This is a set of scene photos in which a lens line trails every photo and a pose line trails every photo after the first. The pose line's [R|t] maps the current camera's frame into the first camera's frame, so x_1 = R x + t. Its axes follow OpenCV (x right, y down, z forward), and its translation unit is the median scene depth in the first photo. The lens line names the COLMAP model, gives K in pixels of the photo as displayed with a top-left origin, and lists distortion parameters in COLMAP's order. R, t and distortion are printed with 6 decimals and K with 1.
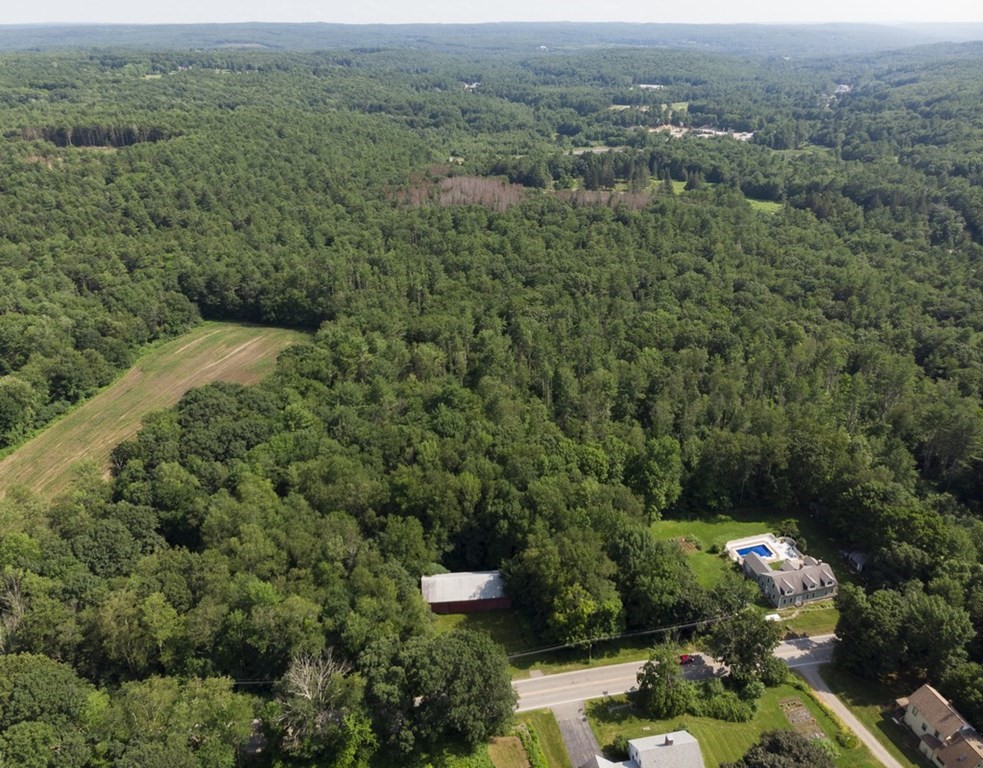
lens RADIAL K [[724.7, 0, 491.5], [0, 724.7, 384.0], [0, 0, 1]] dist [-0.001058, -0.007539]
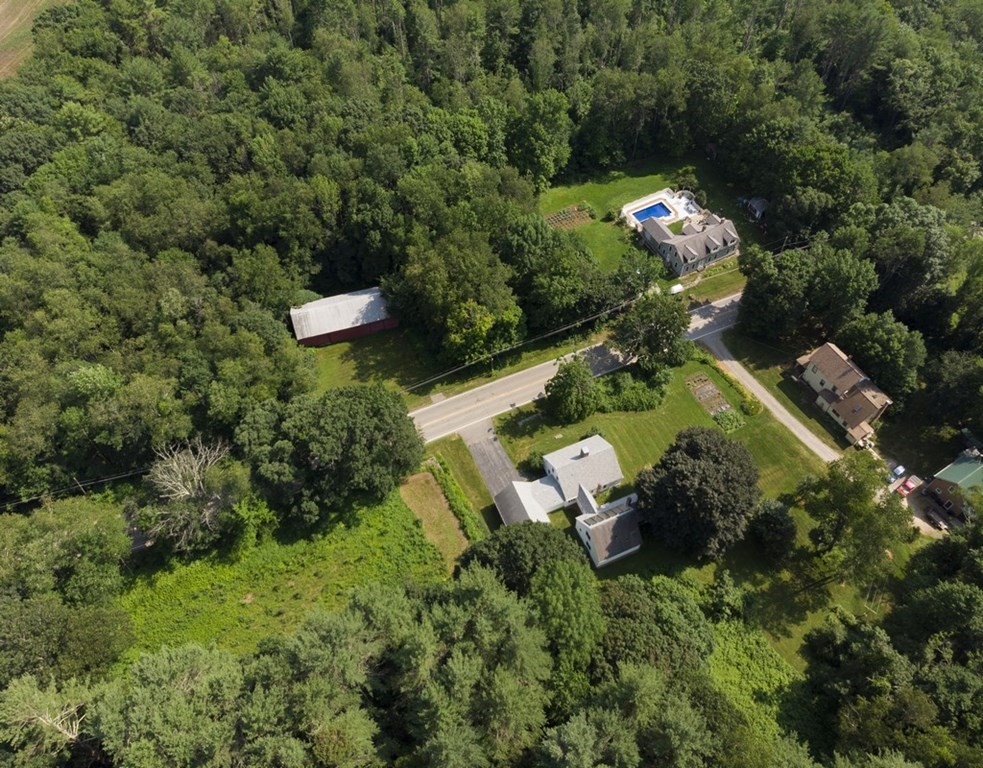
lens RADIAL K [[751.8, 0, 491.5], [0, 751.8, 384.0], [0, 0, 1]] dist [-0.005835, -0.002183]
pose [[0.977371, -0.169875, 0.126049, 0.009304], [0.093376, 0.881162, 0.463501, -0.045113], [-0.189807, -0.441243, 0.877085, 0.131692]]
